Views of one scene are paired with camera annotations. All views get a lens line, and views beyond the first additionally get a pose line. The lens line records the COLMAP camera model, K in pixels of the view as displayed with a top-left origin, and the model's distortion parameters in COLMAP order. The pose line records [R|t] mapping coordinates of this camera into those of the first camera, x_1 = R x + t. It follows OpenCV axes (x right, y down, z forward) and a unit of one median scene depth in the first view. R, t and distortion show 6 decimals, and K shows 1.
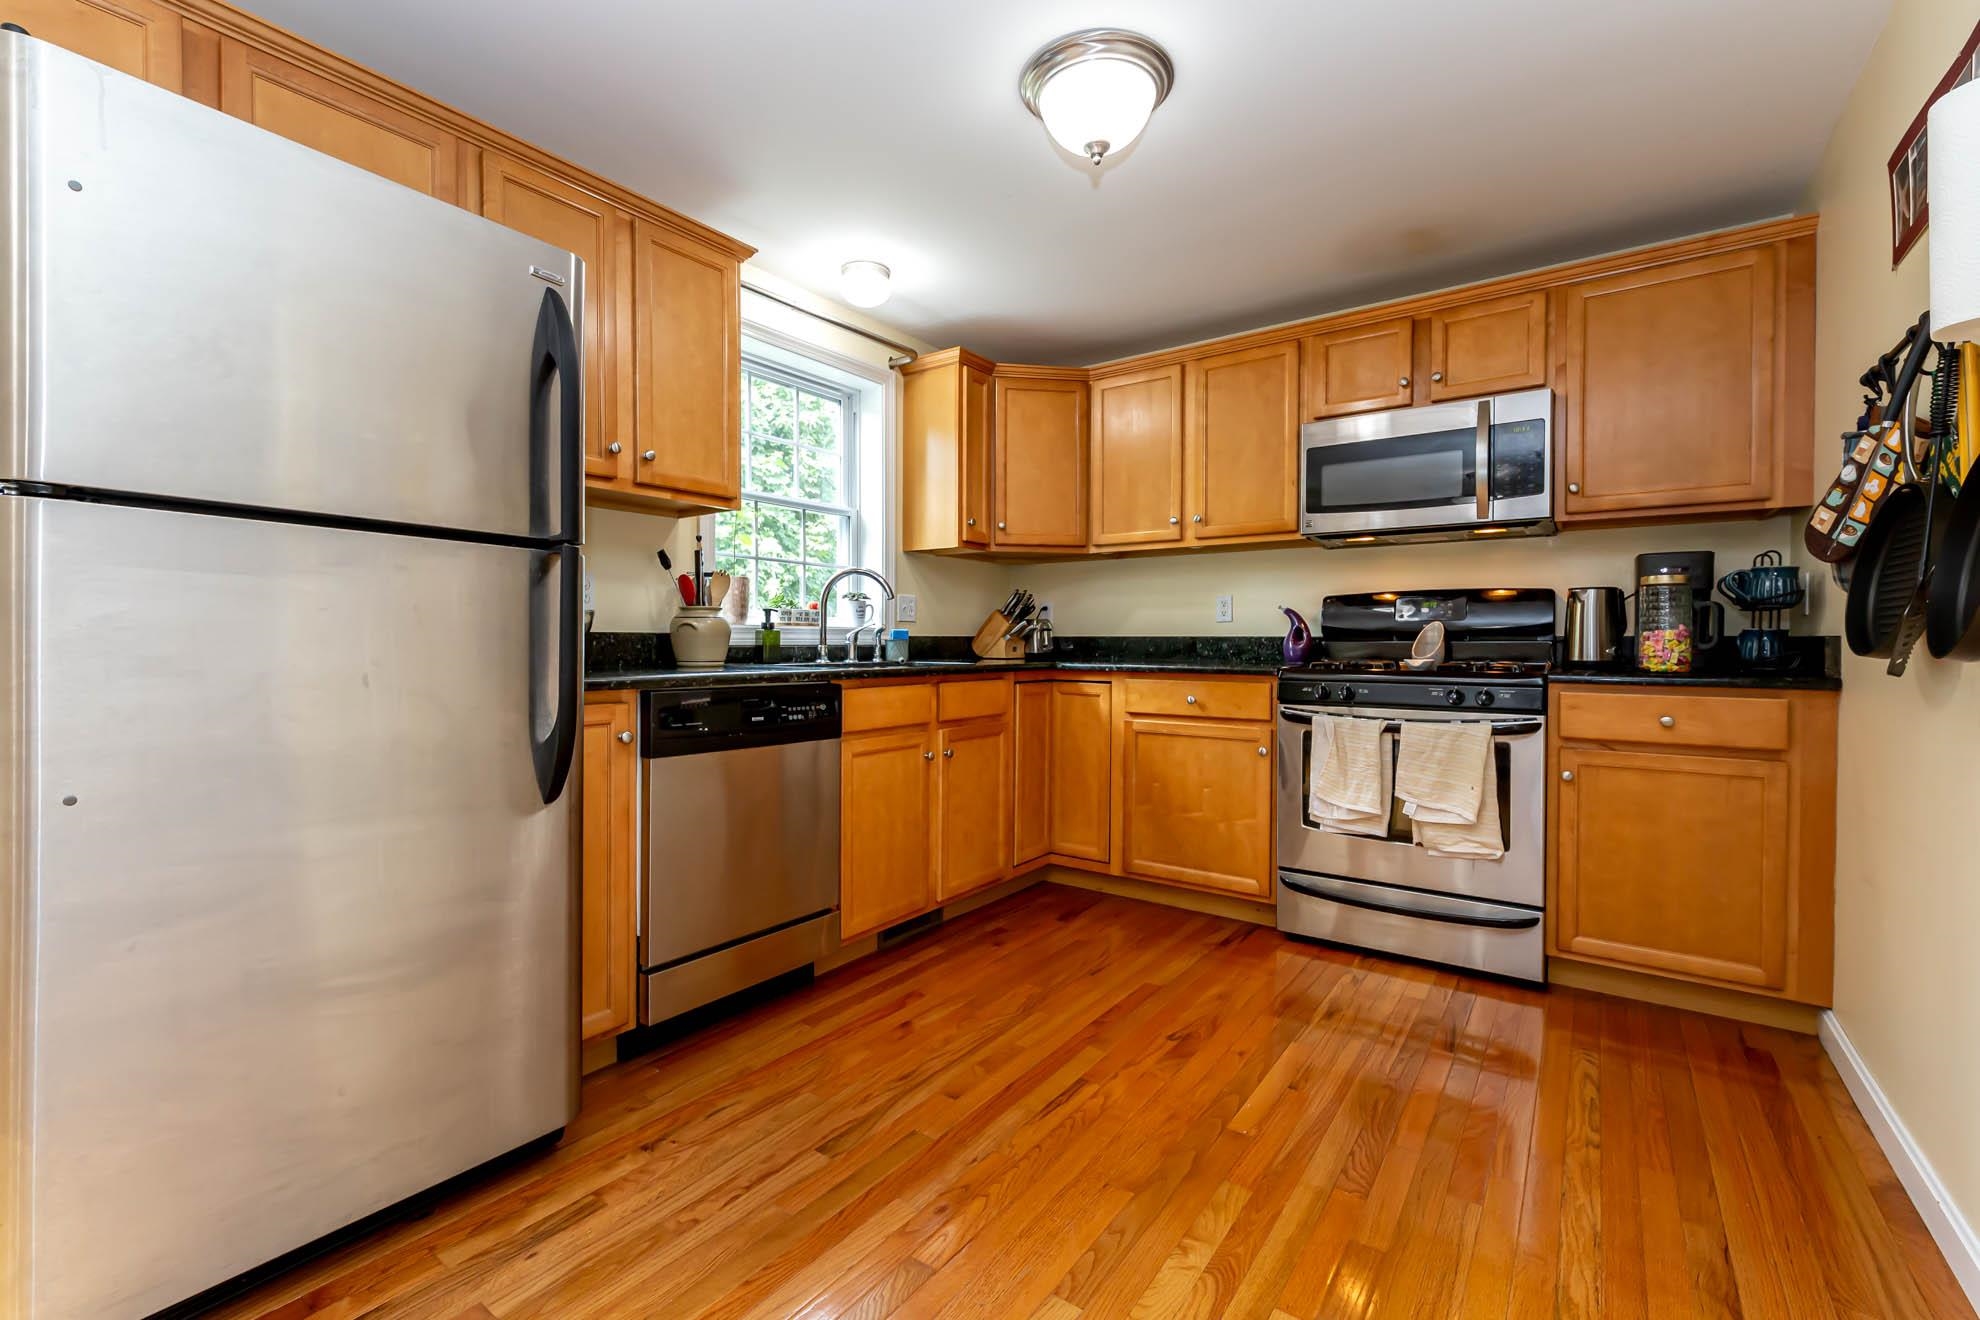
lens RADIAL K [[848.9, 0, 978.4], [0, 848.9, 646.6], [0, 0, 1]] dist [0.001076, 0.000016]
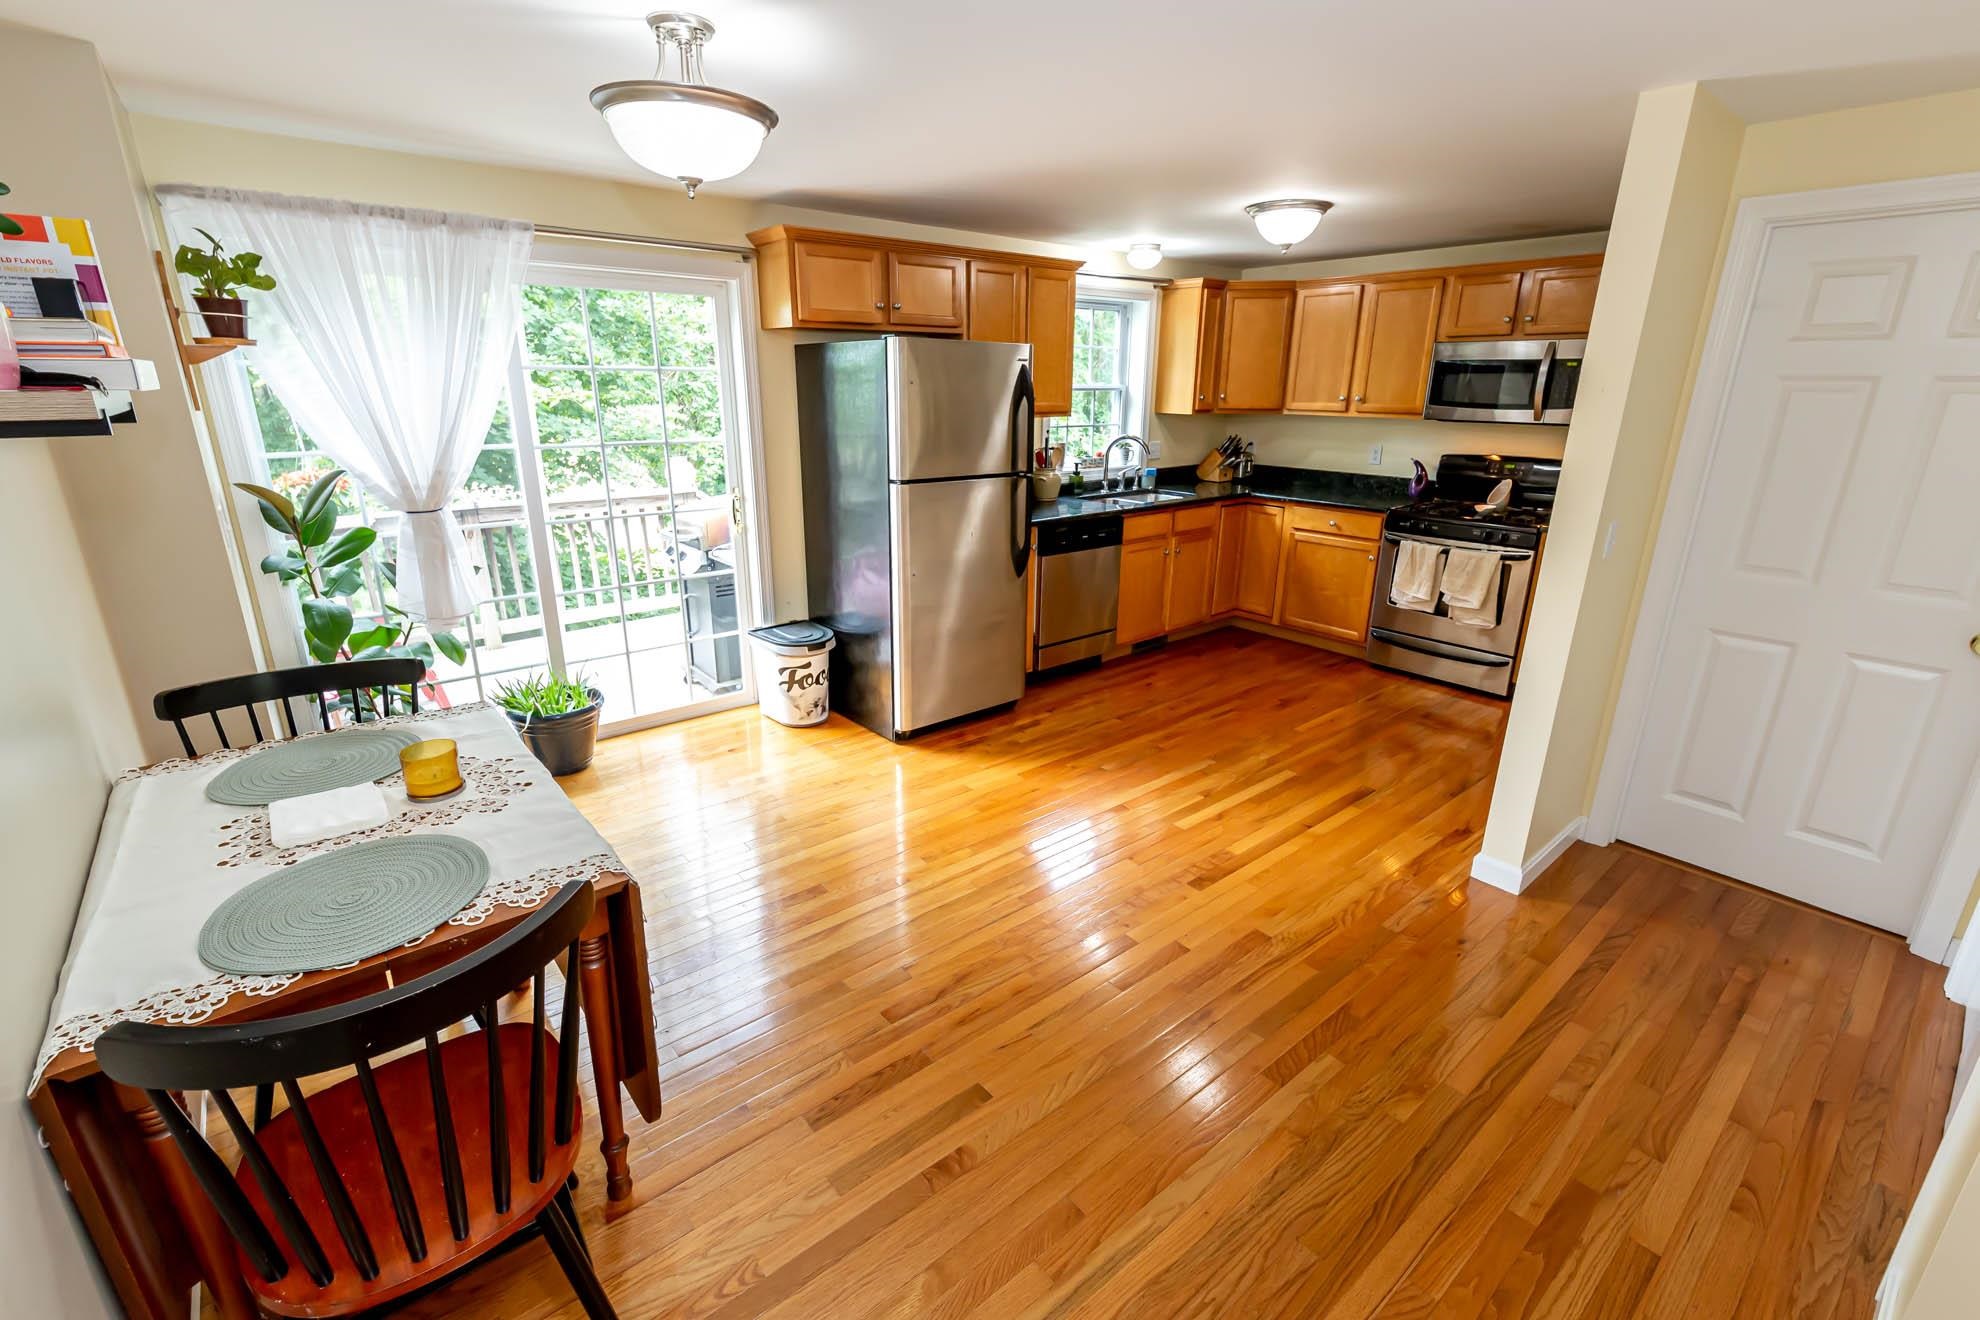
lens RADIAL K [[848.9, 0, 978.4], [0, 848.9, 646.6], [0, 0, 1]] dist [0.001076, 0.000016]
pose [[0.968676, 0.075266, -0.236646, -0.003325], [-0.002703, 0.956101, 0.293026, -0.196225], [0.248312, -0.283207, 0.926356, -0.779234]]
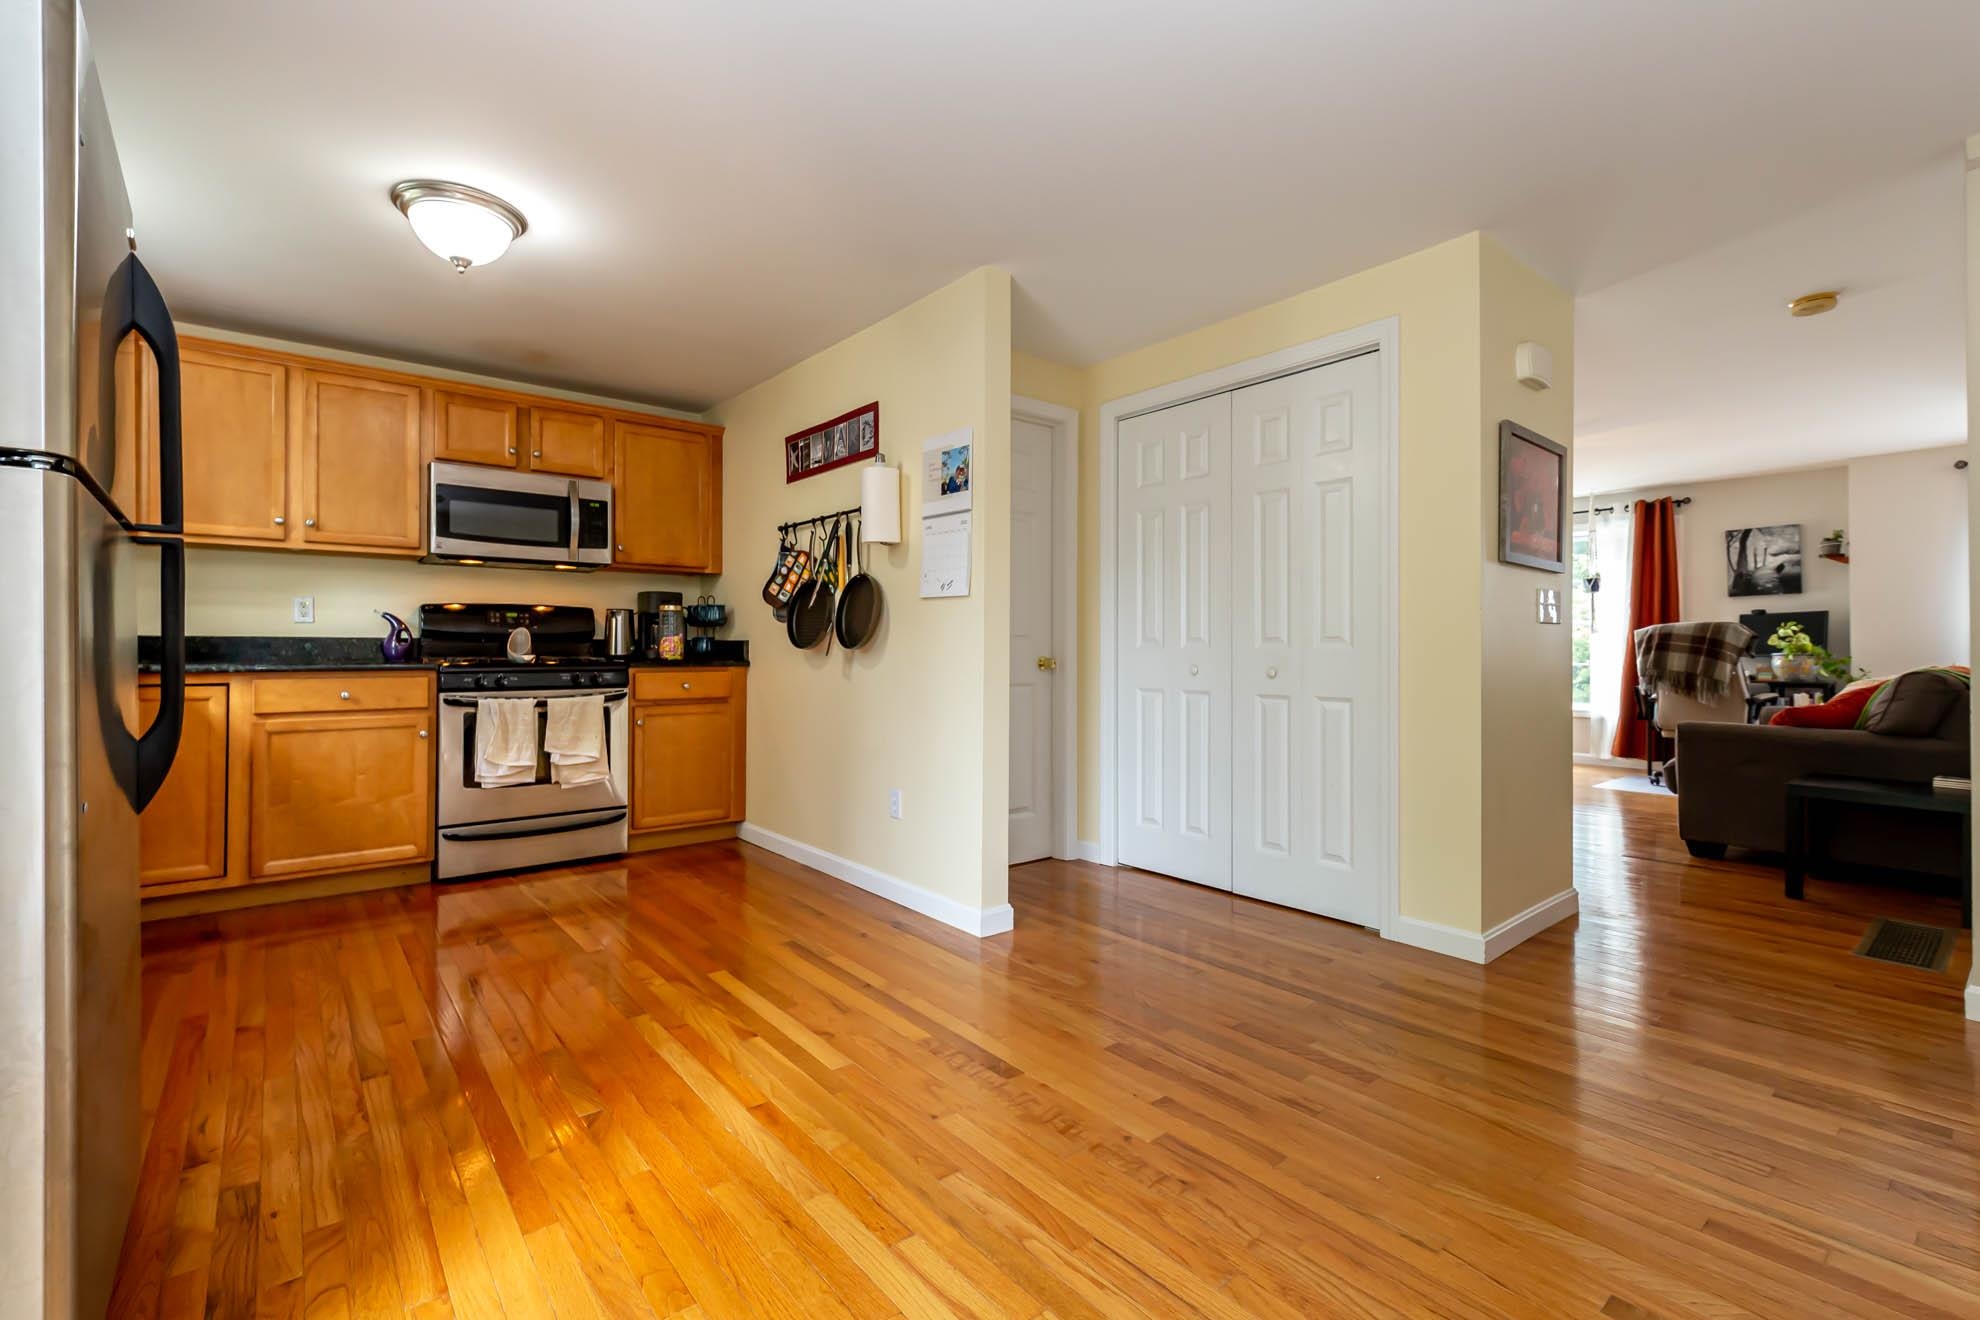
lens RADIAL K [[864.6, 0, 971.8], [0, 864.6, 637.6], [0, 0, 1]] dist [0.001330, 0.000194]
pose [[0.261459, 0.008822, 0.965174, -0.638588], [0.003452, 0.999943, -0.010075, 0.002878], [-0.965208, 0.005966, 0.261414, -0.062758]]
